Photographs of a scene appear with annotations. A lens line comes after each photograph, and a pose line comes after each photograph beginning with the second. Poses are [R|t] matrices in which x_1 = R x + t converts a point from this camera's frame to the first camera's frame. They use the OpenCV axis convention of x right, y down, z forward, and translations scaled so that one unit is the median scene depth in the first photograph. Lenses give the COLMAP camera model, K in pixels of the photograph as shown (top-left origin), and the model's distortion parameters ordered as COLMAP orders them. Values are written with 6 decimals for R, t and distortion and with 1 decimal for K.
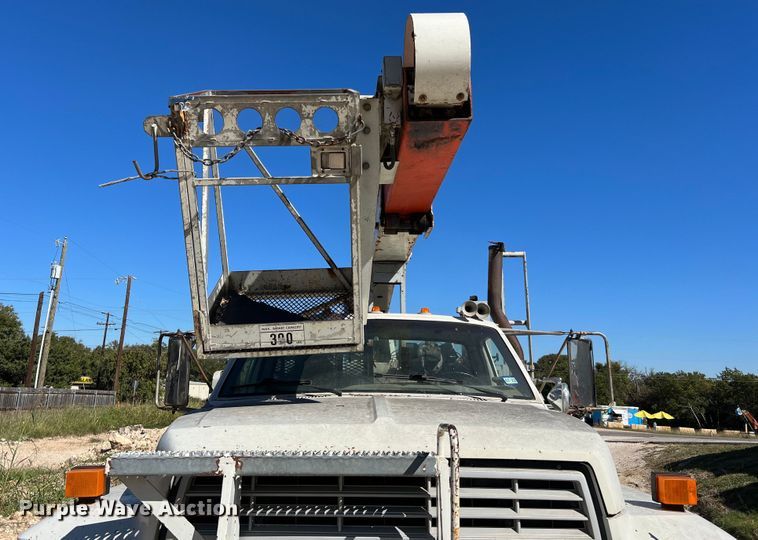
lens RADIAL K [[601.8, 0, 369.6], [0, 601.8, 251.9], [0, 0, 1]] dist [0.057958, -0.050694]
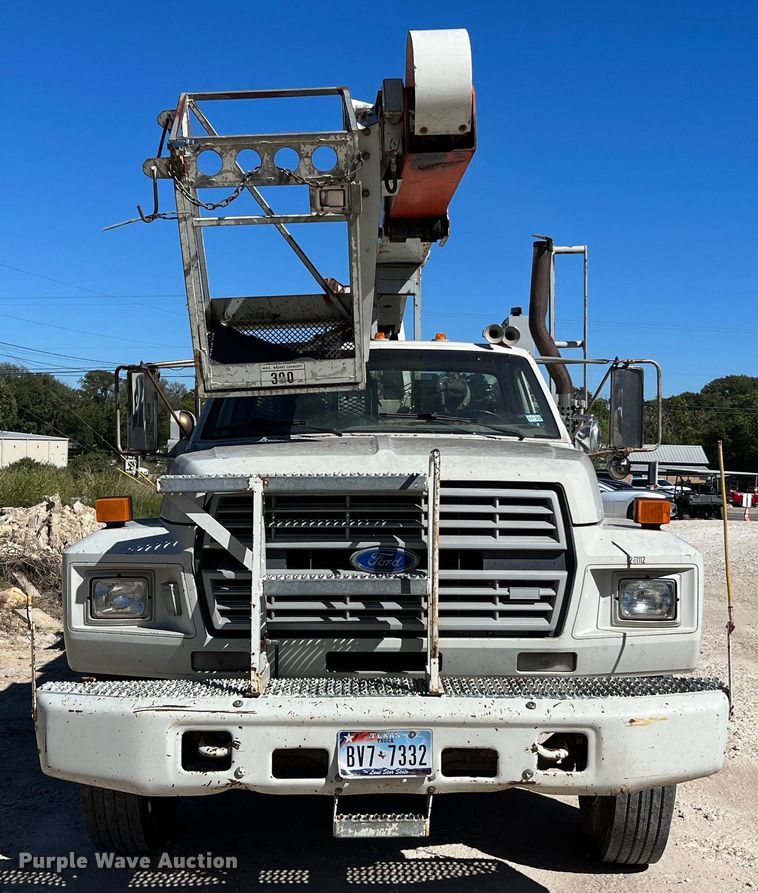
lens RADIAL K [[1182.9, 0, 371.1], [0, 1182.9, 474.8], [0, 0, 1]] dist [0.162291, 0.000000]
pose [[0.999947, -0.008799, -0.005274, 0.008292], [0.009819, 0.969803, 0.243691, -0.174558], [0.002971, -0.243730, 0.969839, -0.928940]]
